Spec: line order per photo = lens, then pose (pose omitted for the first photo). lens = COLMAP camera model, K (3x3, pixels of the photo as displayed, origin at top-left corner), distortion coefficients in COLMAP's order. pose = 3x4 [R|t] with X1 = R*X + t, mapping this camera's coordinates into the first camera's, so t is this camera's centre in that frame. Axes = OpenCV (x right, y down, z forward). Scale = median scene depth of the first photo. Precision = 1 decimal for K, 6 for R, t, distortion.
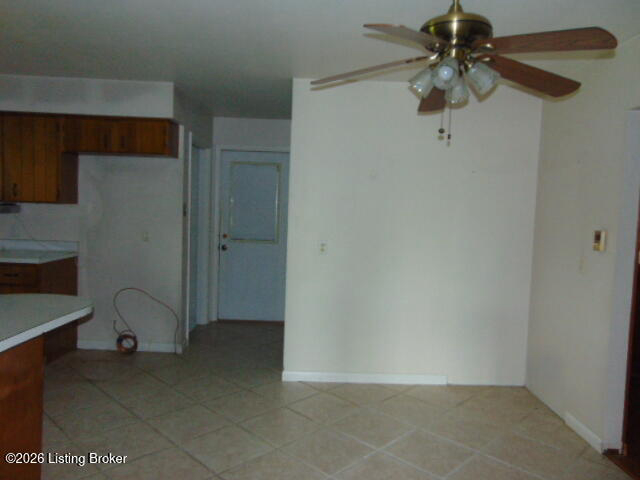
lens RADIAL K [[478.0, 0, 322.3], [0, 478.0, 239.2], [0, 0, 1]] dist [-0.010865, 0.040458]
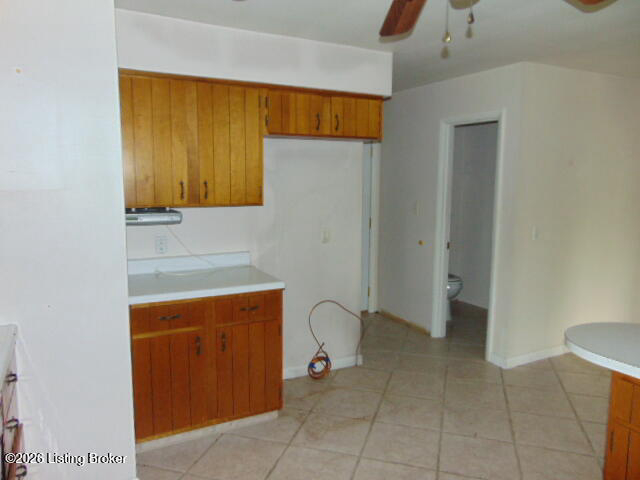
lens RADIAL K [[478.0, 0, 320.8], [0, 478.0, 239.8], [0, 0, 1]] dist [-0.010865, 0.040458]
pose [[0.884101, -0.093795, 0.457786, -0.823703], [0.056076, 0.993865, 0.095335, -0.087685], [-0.463919, -0.058614, 0.883936, 0.292826]]
